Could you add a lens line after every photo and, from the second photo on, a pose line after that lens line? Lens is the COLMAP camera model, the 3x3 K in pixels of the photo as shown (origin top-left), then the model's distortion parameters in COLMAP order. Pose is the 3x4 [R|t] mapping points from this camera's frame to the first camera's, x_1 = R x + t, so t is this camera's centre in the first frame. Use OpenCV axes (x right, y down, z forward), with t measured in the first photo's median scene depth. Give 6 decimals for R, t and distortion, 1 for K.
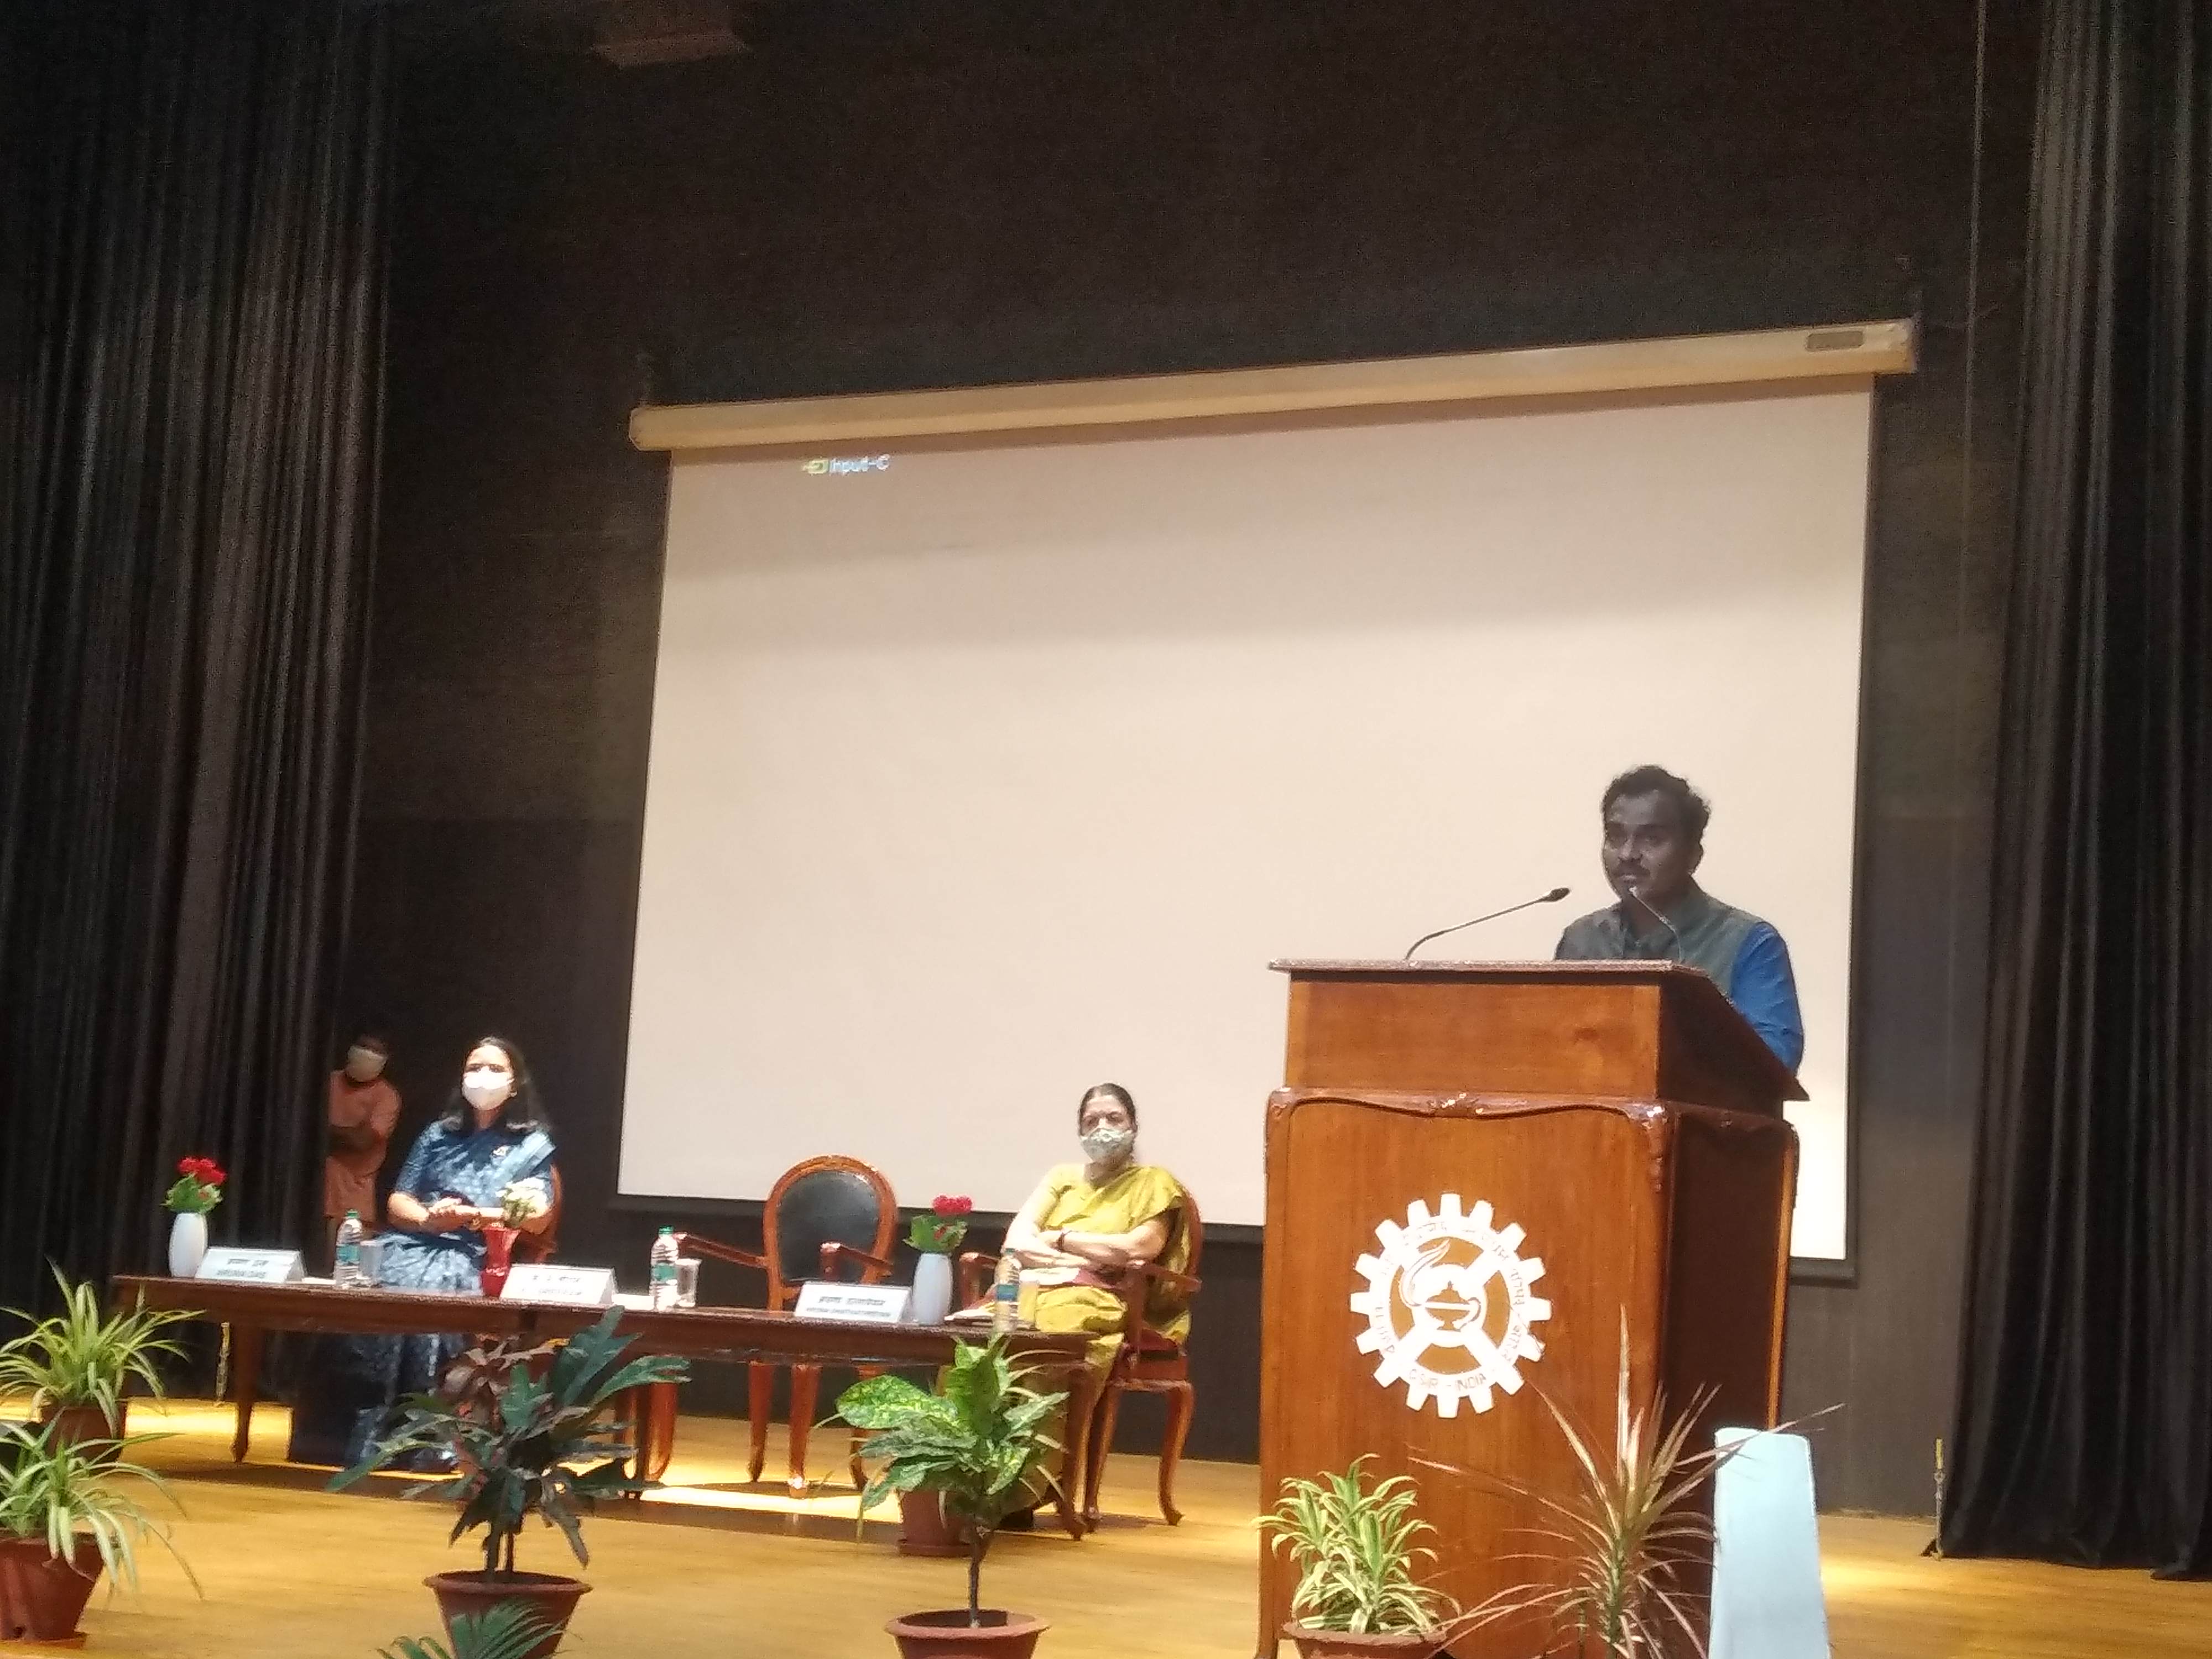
lens RADIAL K [[2661.9, 0, 1106.0], [0, 2661.9, 829.5], [0, 0, 1]] dist [0.071144, -0.029934]
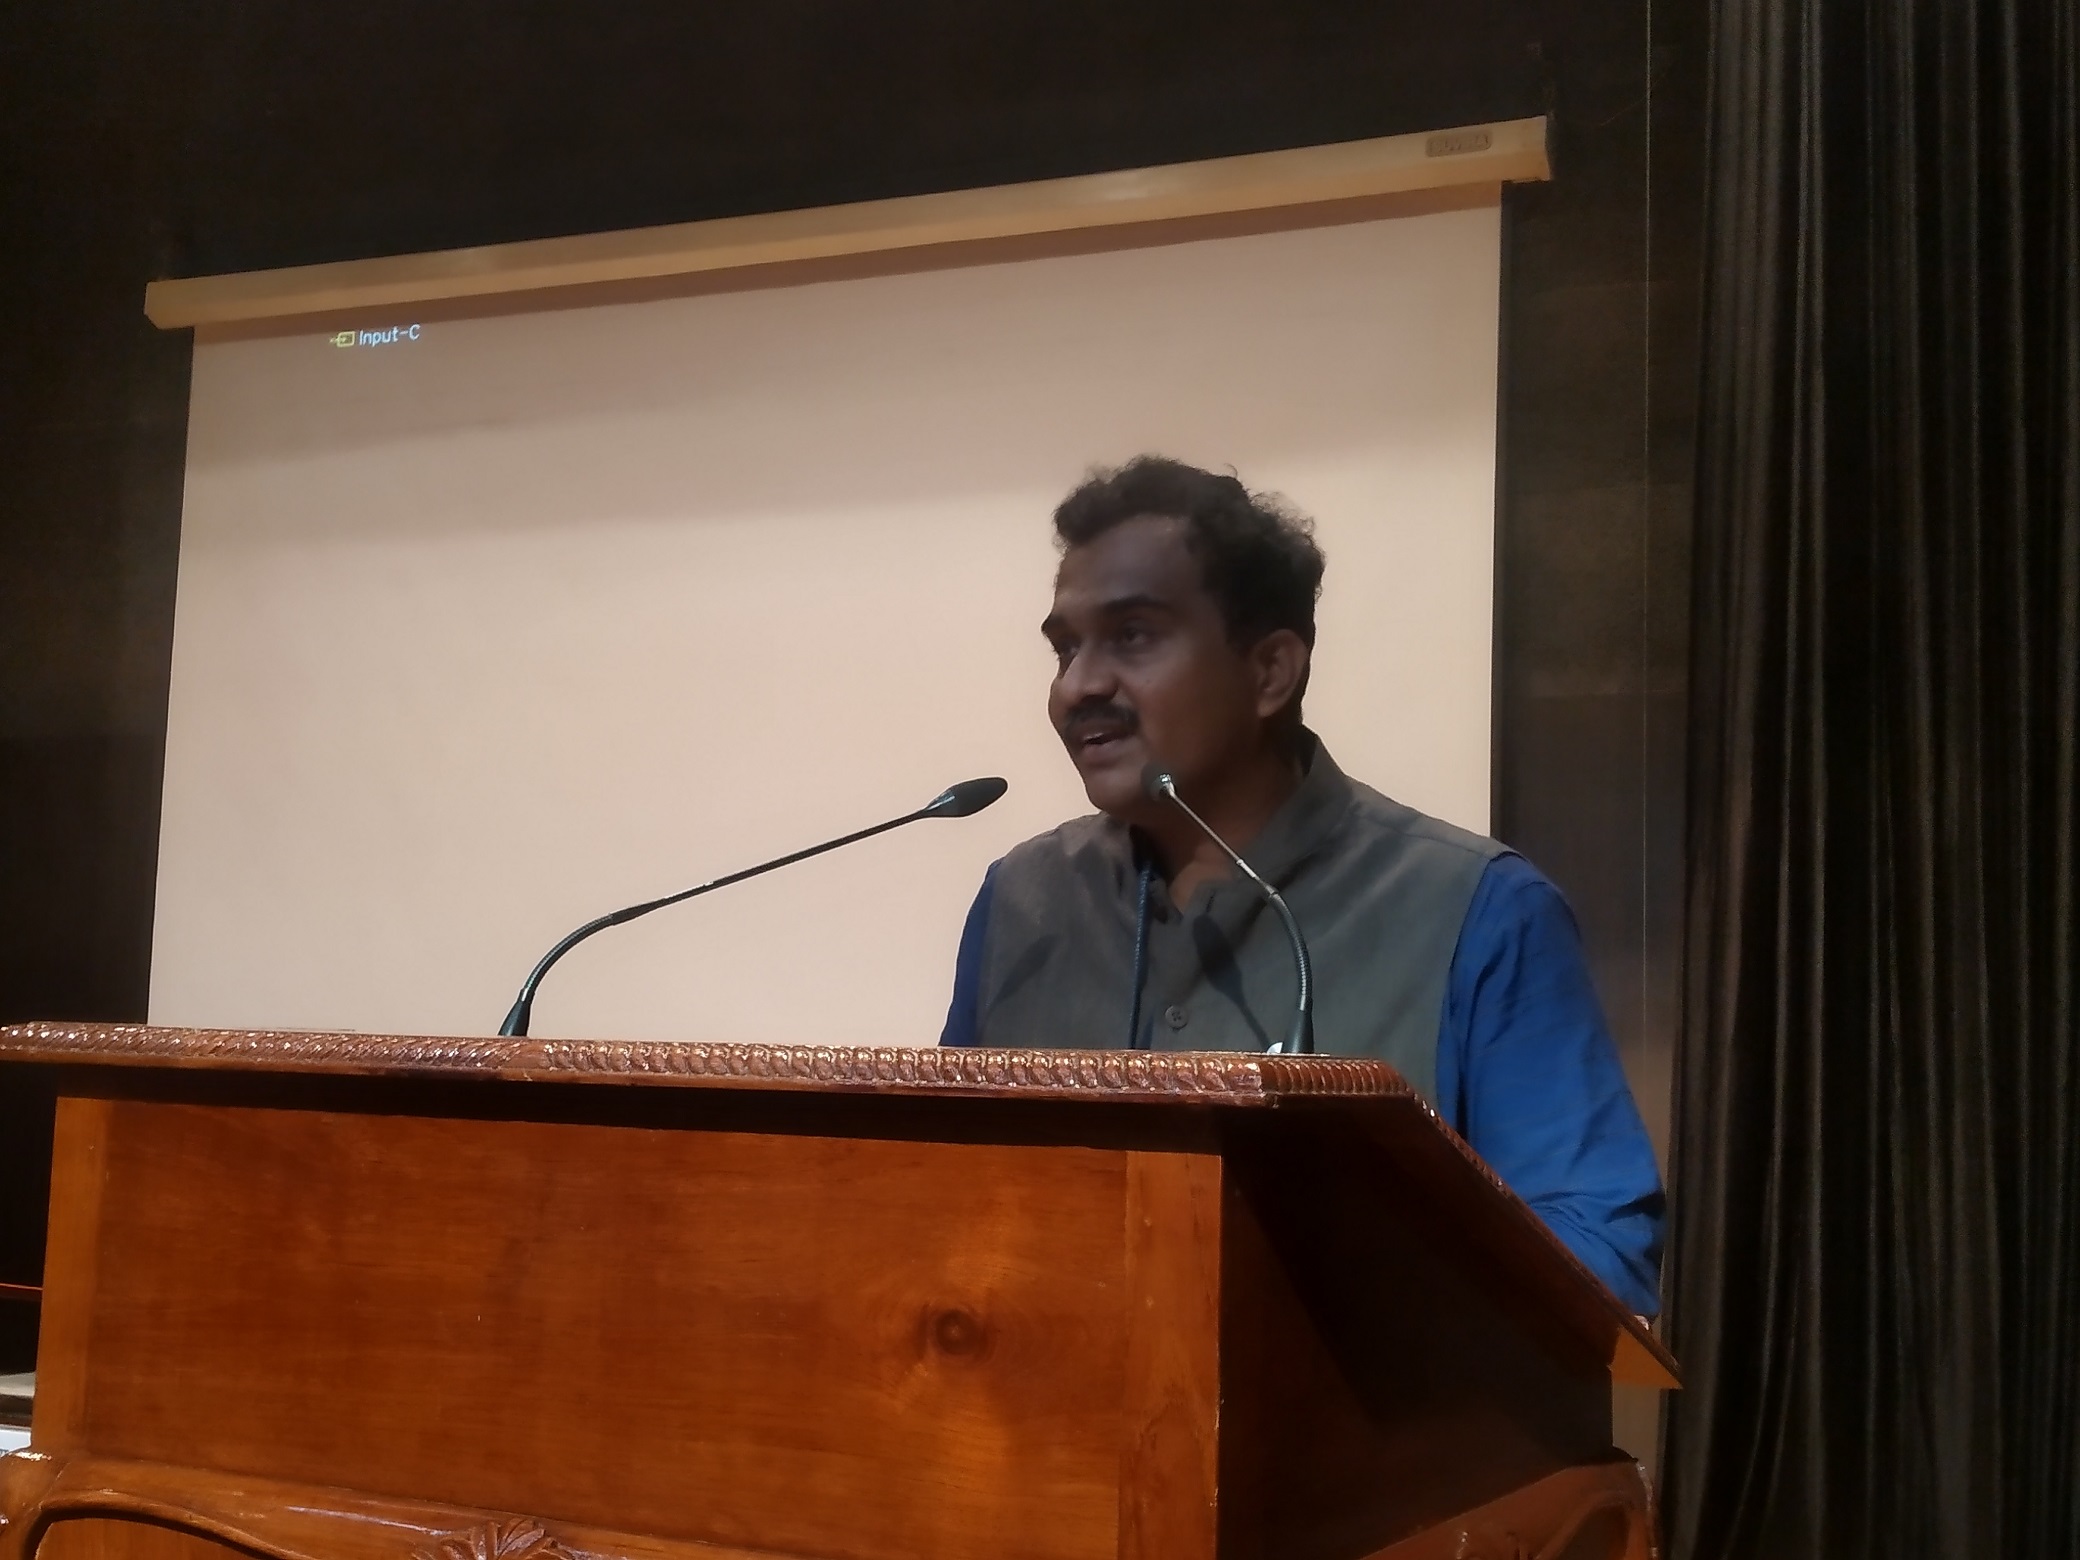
lens RADIAL K [[1852.5, 0, 1040.0], [0, 1852.5, 780.0], [0, 0, 1]] dist [0.013383, -0.011924]
pose [[0.996951, -0.020858, 0.075187, 0.089491], [0.019870, 0.999706, 0.013862, 0.010669], [-0.075455, -0.012325, 0.997073, 0.416674]]
